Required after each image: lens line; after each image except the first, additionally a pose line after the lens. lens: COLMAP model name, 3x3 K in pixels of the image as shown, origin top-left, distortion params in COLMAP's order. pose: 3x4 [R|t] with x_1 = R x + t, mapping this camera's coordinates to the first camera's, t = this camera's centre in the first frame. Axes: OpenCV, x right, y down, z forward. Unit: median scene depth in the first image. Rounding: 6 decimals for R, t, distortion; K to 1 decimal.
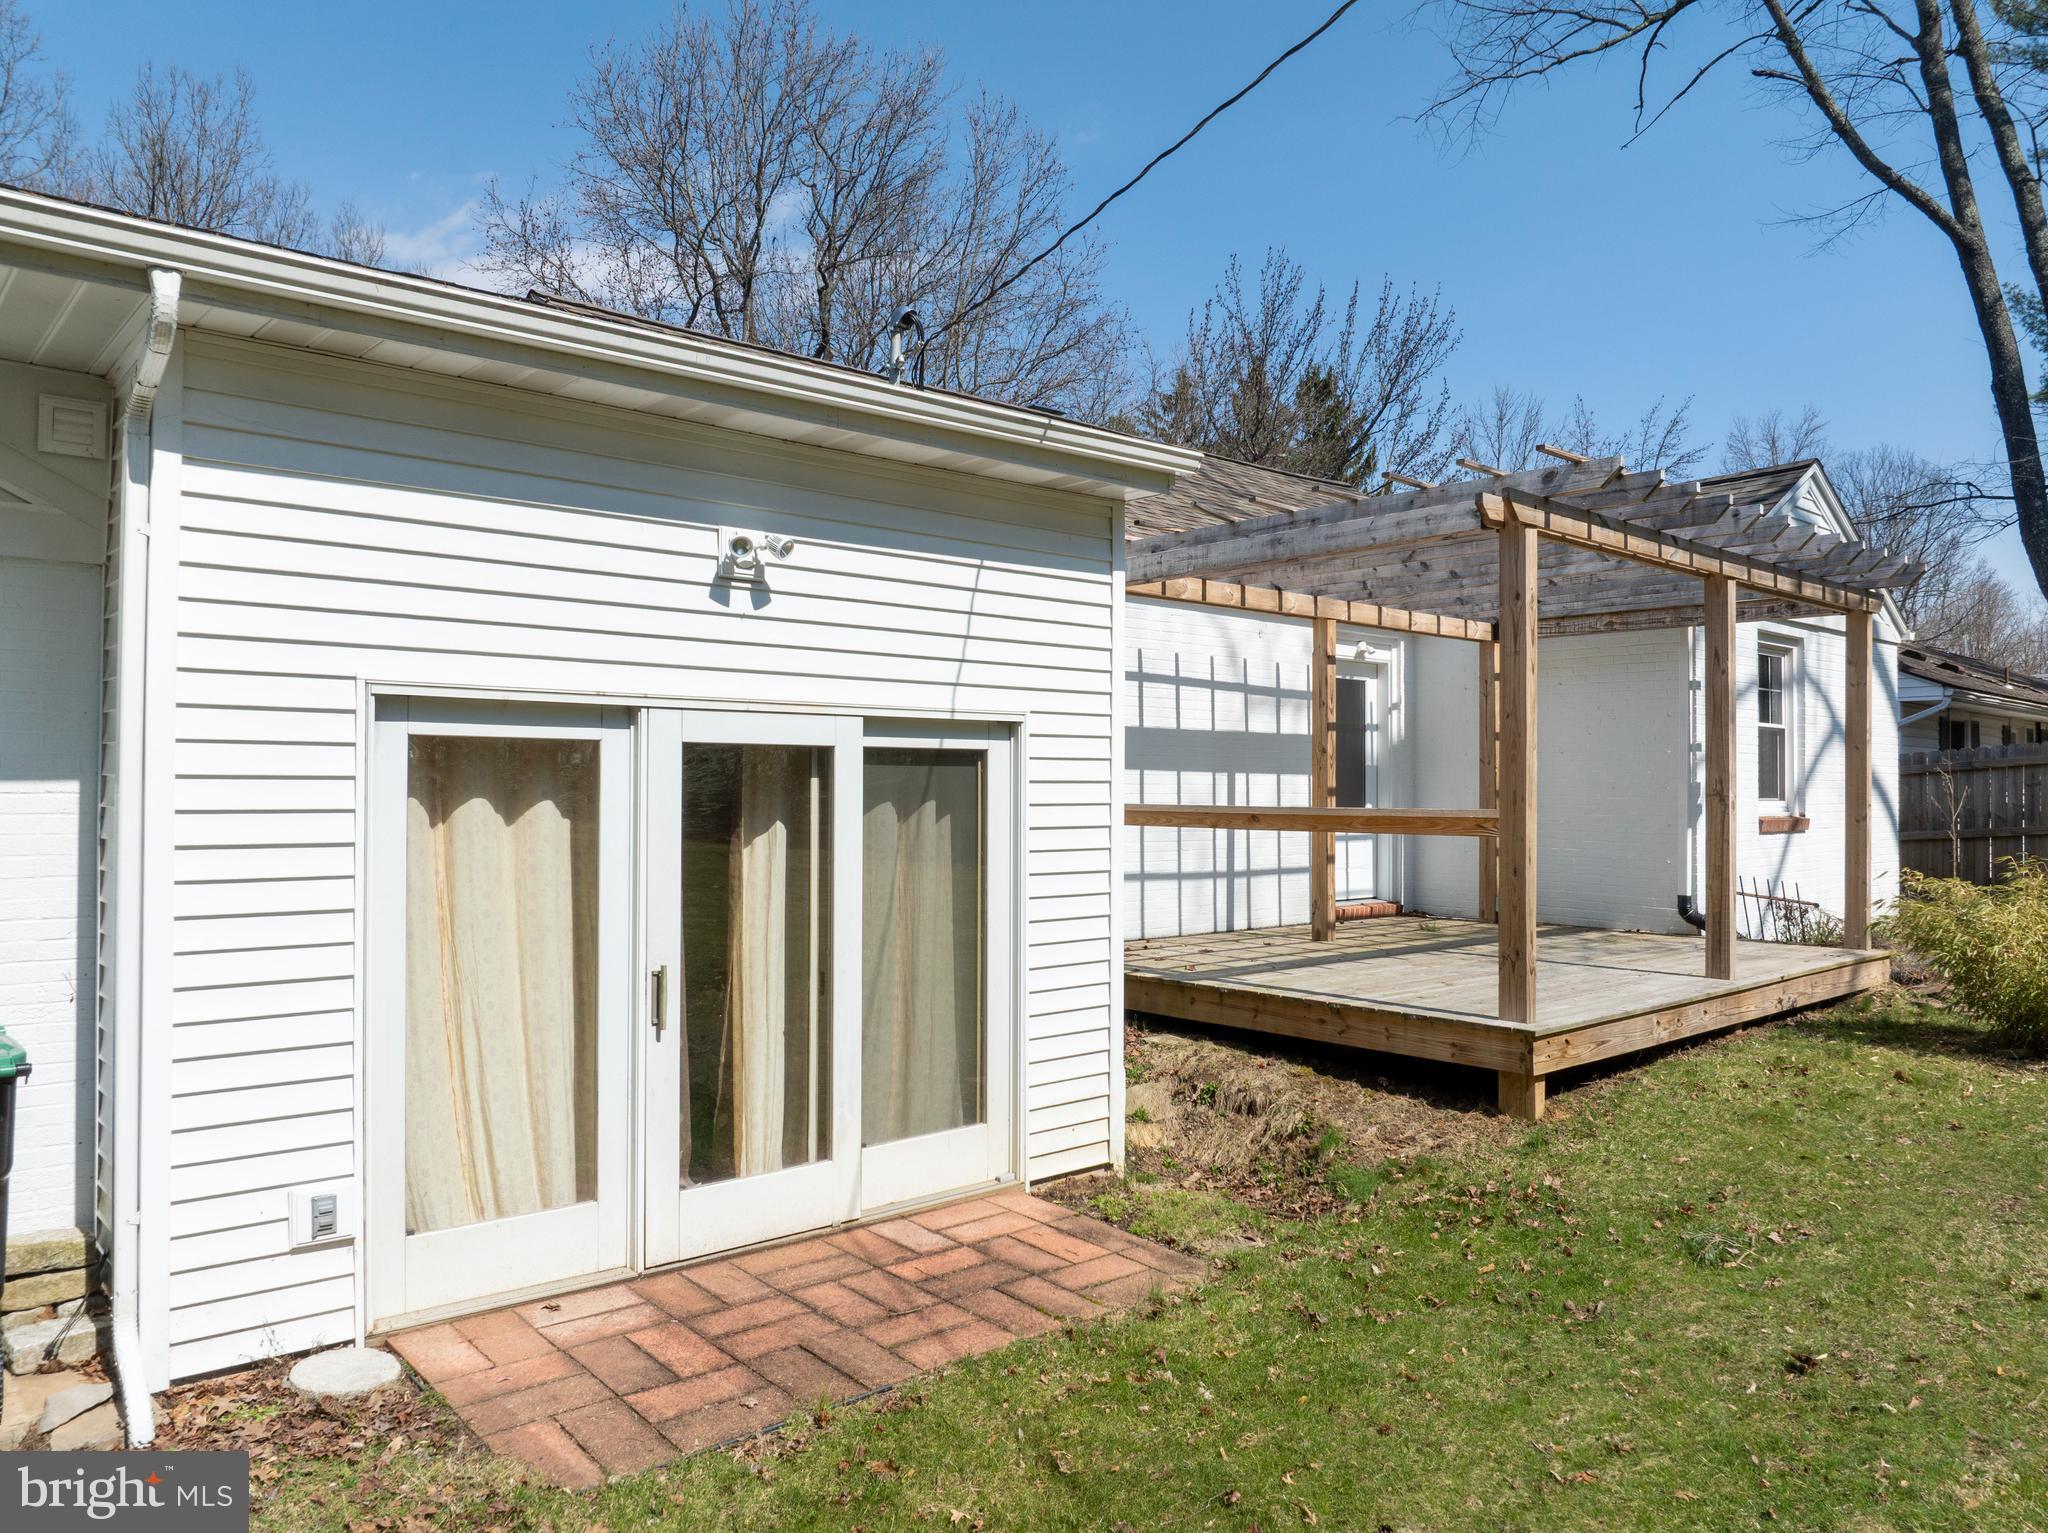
lens RADIAL K [[1445.3, 0, 1024.0], [0, 1445.3, 766.5], [0, 0, 1]] dist [-0.040305, -0.002713]
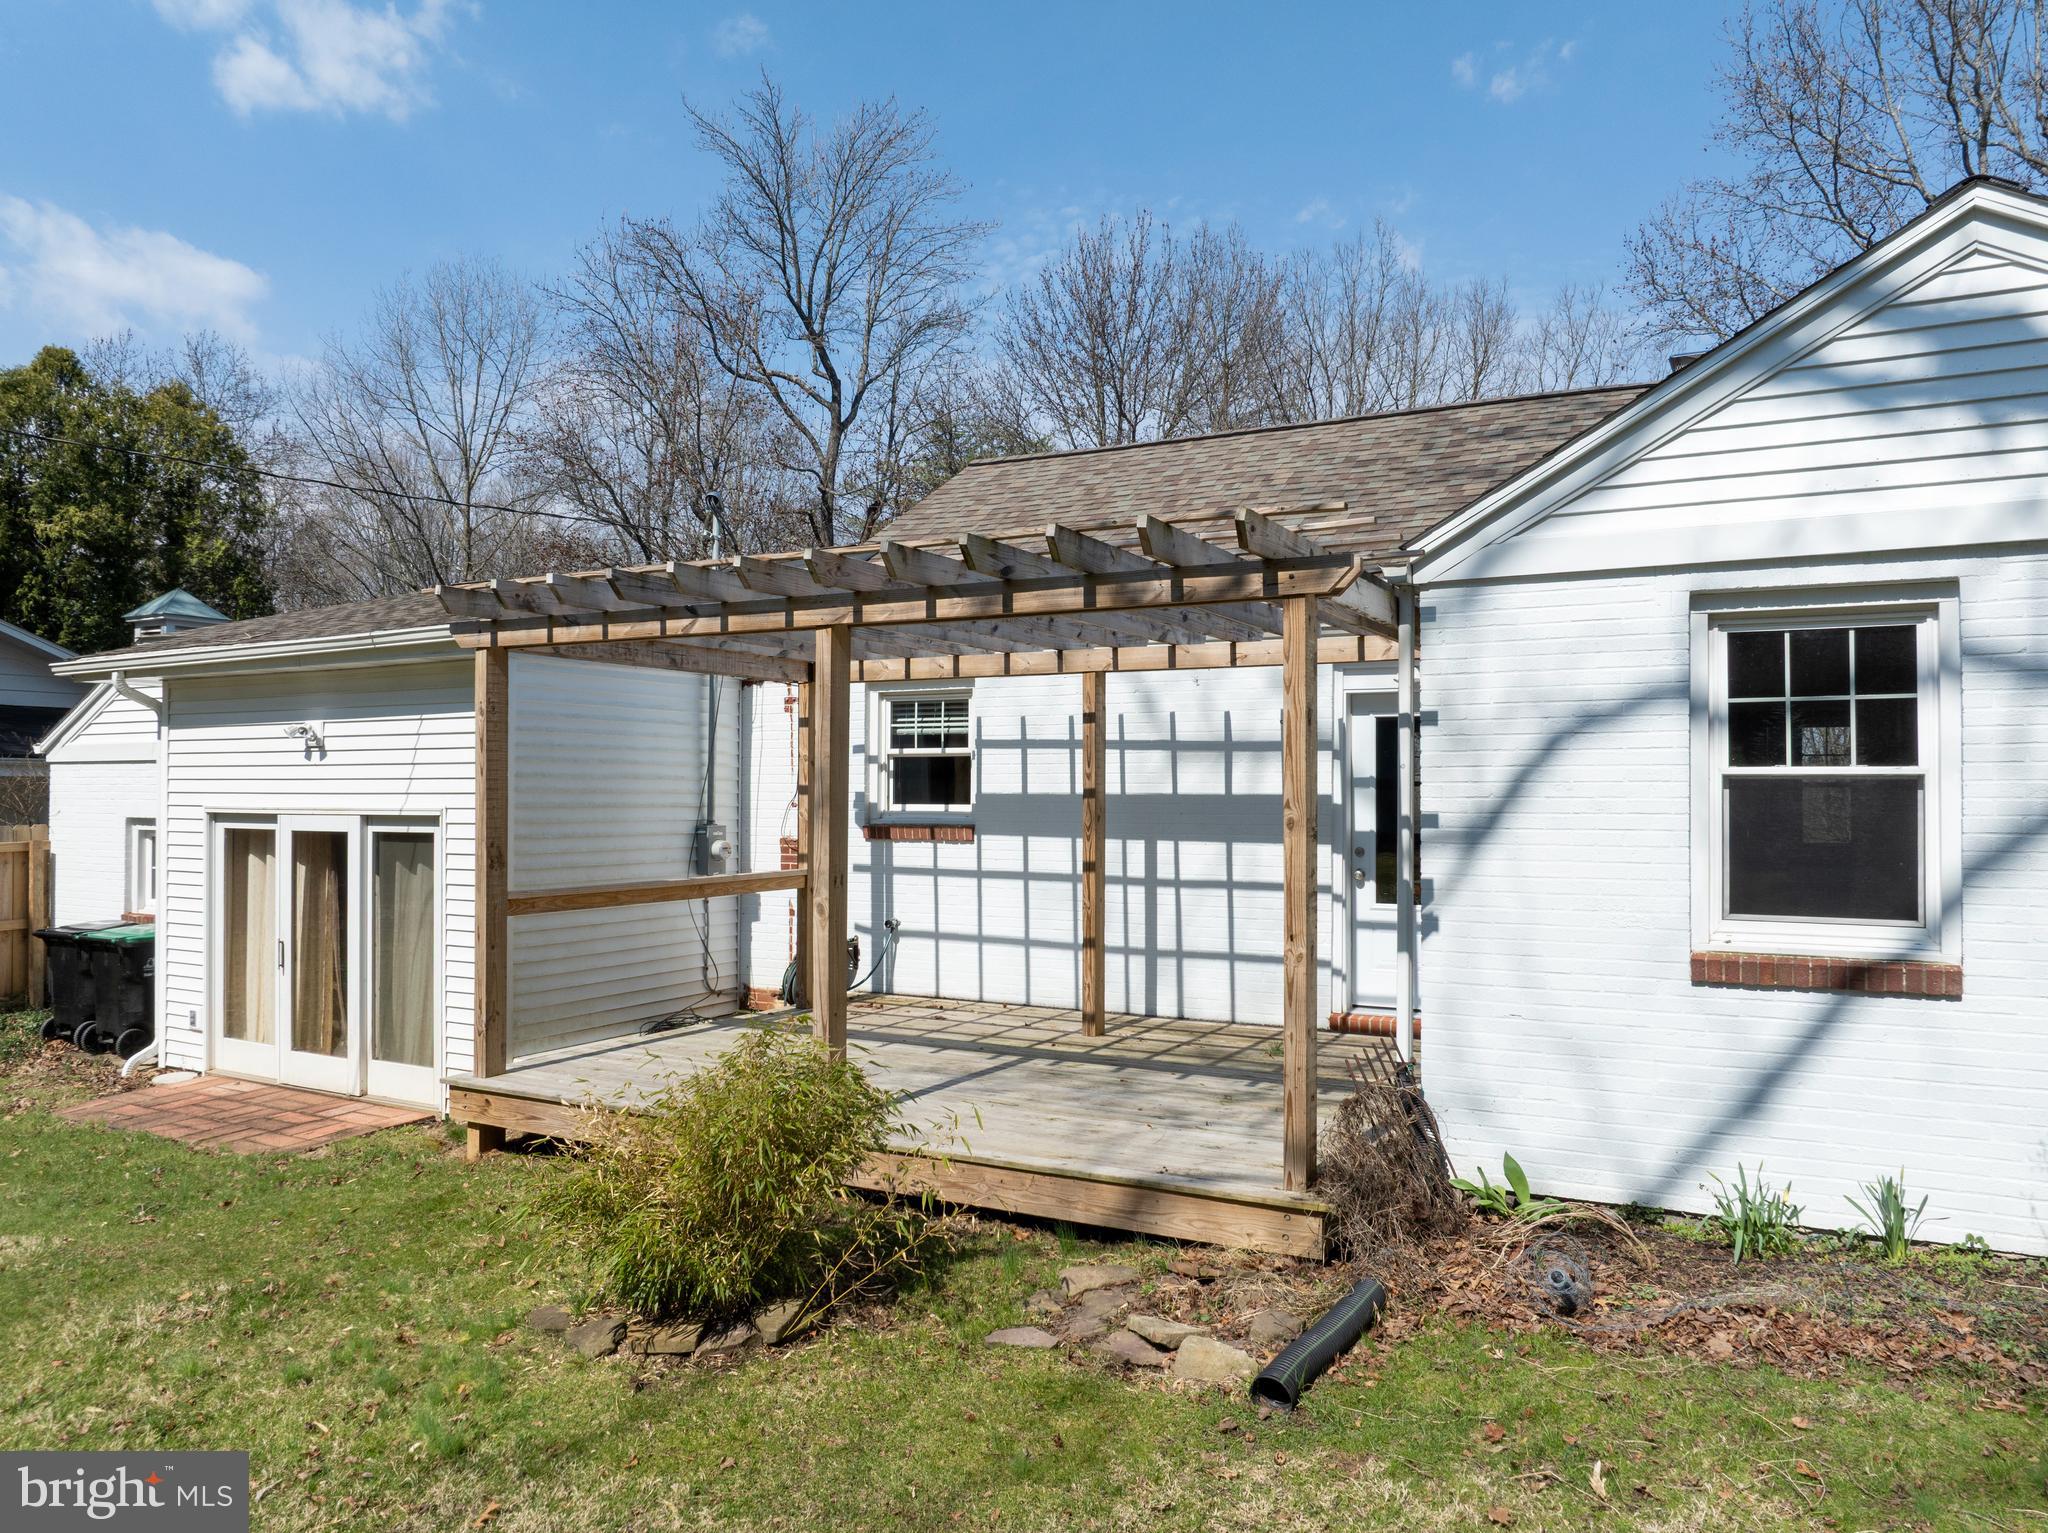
lens RADIAL K [[1434.0, 0, 1024.0], [0, 1434.0, 766.5], [0, 0, 1]] dist [-0.031613, -0.002781]
pose [[0.338449, -0.020319, -0.940765, 1.904796], [0.014591, 0.999760, -0.016344, -0.056227], [0.940872, -0.008195, 0.338665, 1.228157]]
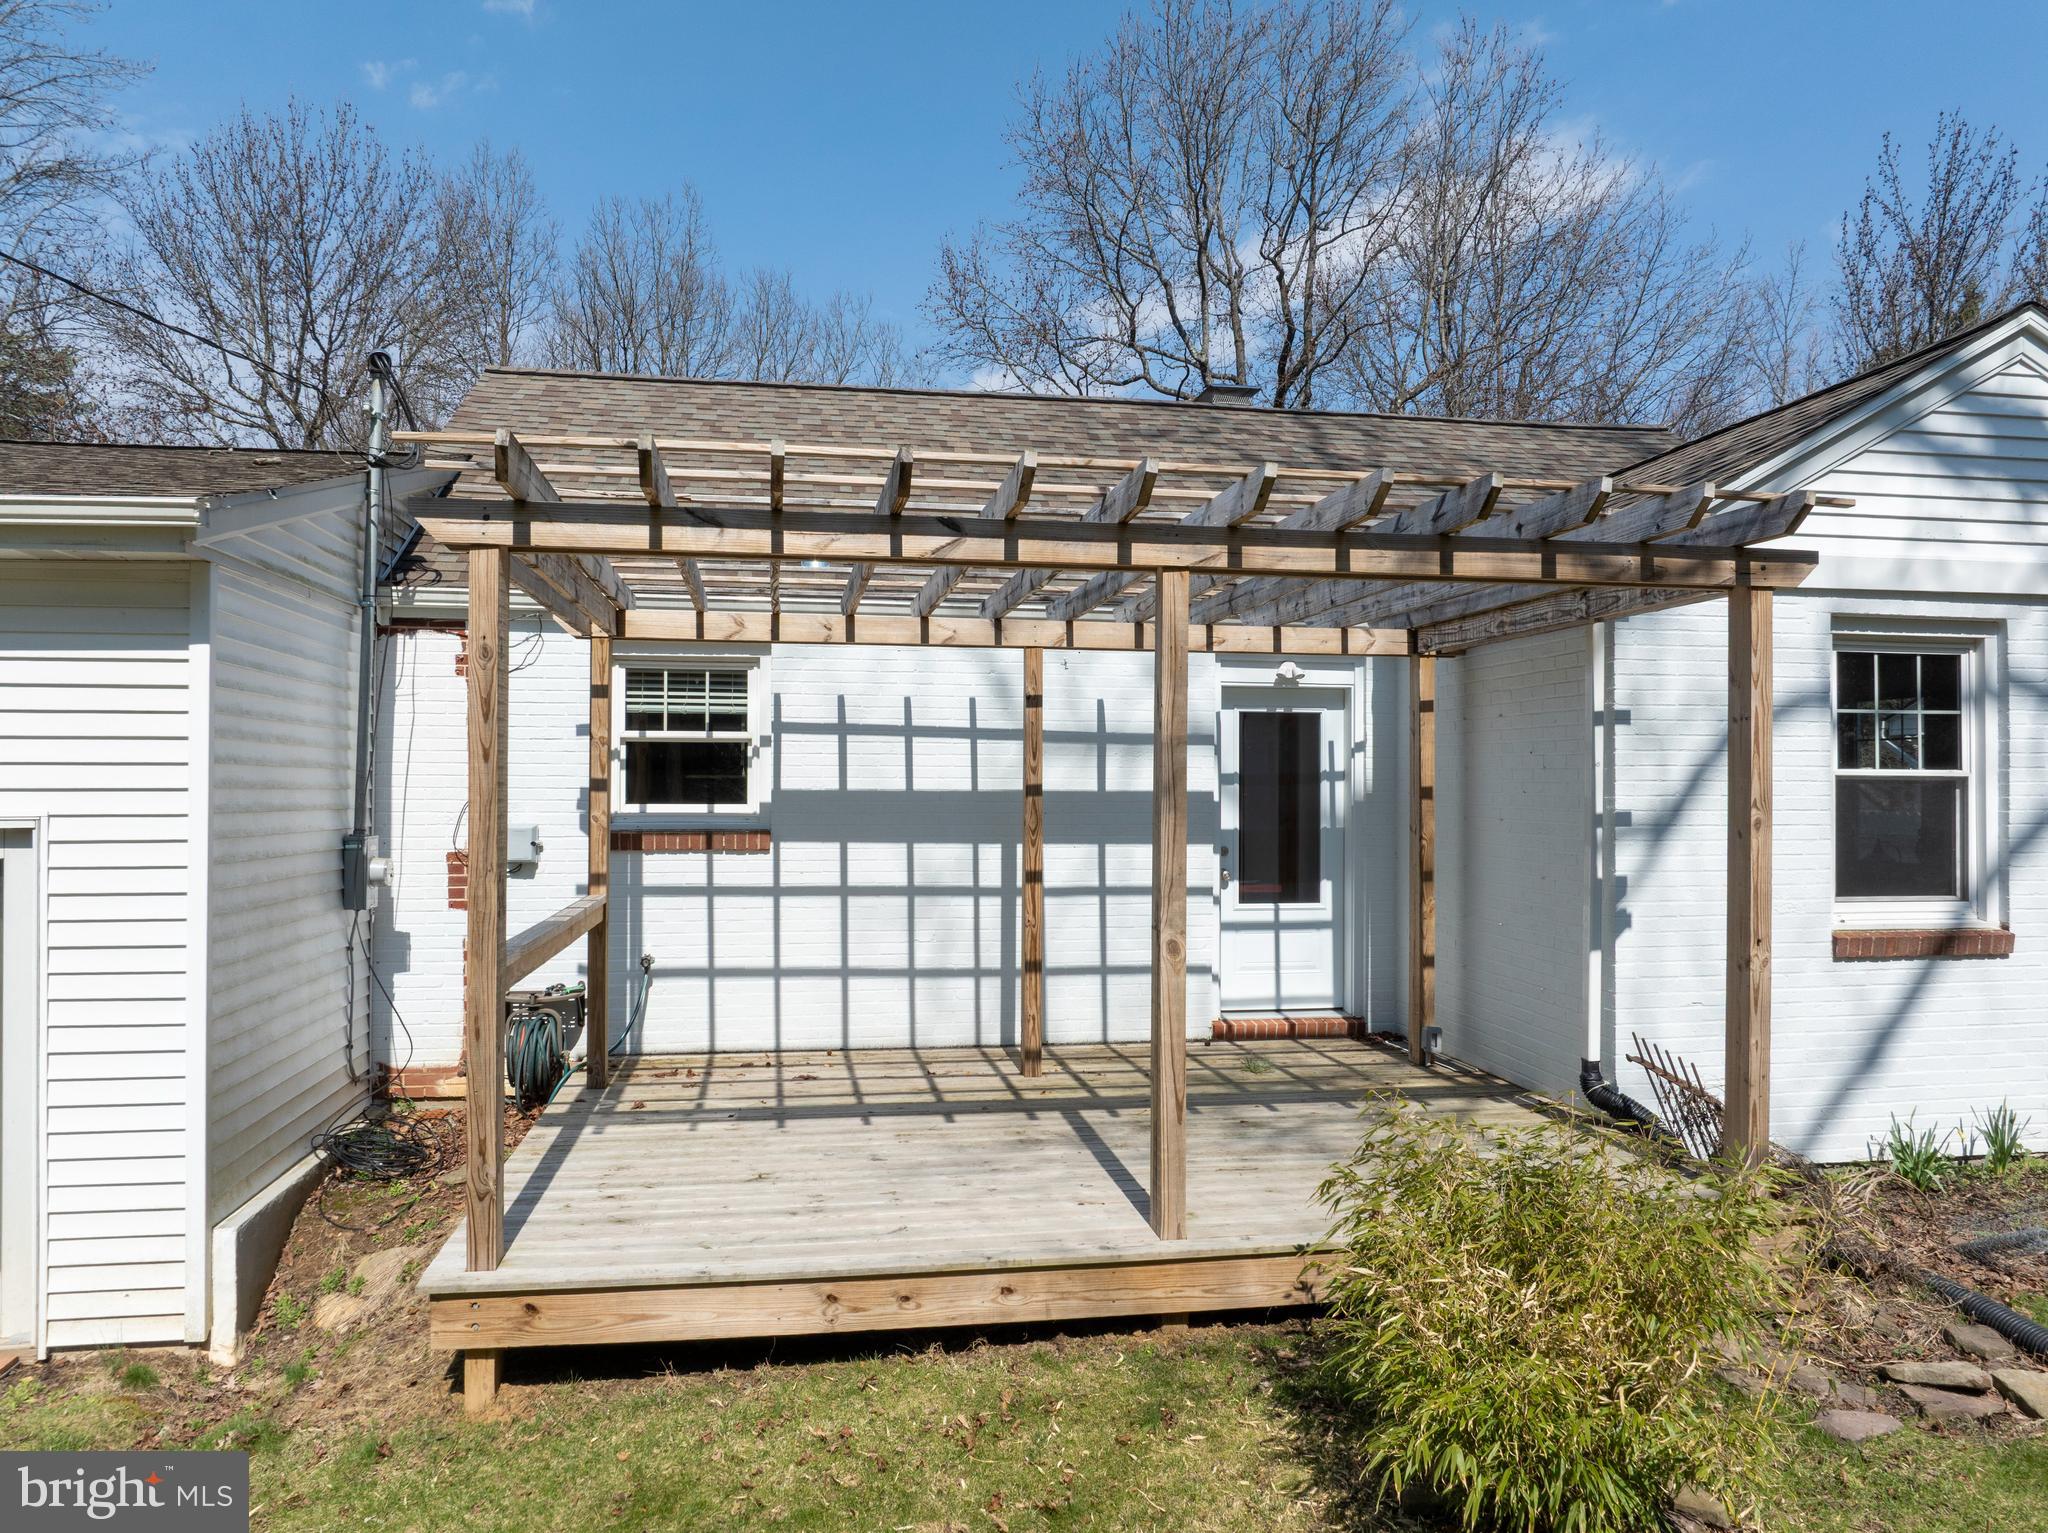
lens RADIAL K [[1434.0, 0, 1024.0], [0, 1434.0, 766.5], [0, 0, 1]] dist [-0.031613, -0.002781]
pose [[0.847890, -0.009184, -0.530093, 1.118626], [0.008690, 0.999956, -0.003424, -0.069594], [0.530101, -0.001703, 0.847933, 0.673810]]
